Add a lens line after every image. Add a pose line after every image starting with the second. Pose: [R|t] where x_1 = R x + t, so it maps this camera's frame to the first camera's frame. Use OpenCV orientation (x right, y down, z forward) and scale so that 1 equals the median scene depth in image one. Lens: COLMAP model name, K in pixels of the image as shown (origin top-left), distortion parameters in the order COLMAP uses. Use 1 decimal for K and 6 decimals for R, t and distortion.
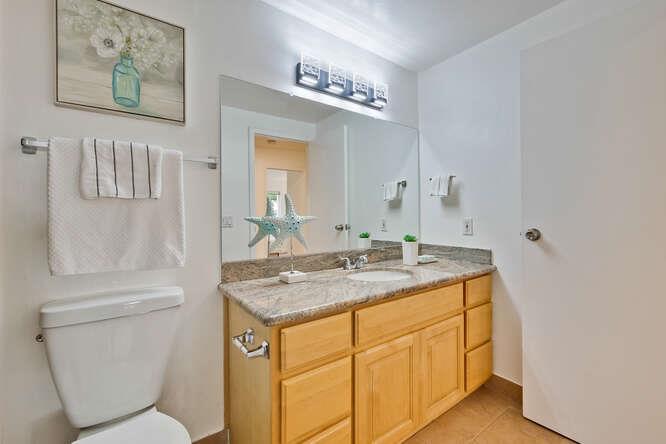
lens RADIAL K [[288.6, 0, 334.6], [0, 288.6, 214.2], [0, 0, 1]] dist [-0.001290, -0.000092]
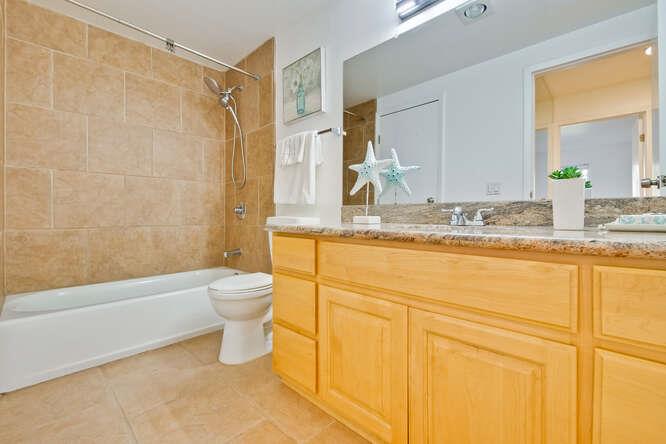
lens RADIAL K [[288.6, 0, 334.6], [0, 288.6, 214.2], [0, 0, 1]] dist [-0.001290, -0.000092]
pose [[0.169489, 0.006558, -0.985510, 0.727626], [0.006299, 0.999950, 0.007737, 0.159120], [0.985512, -0.007519, 0.169439, 0.602059]]
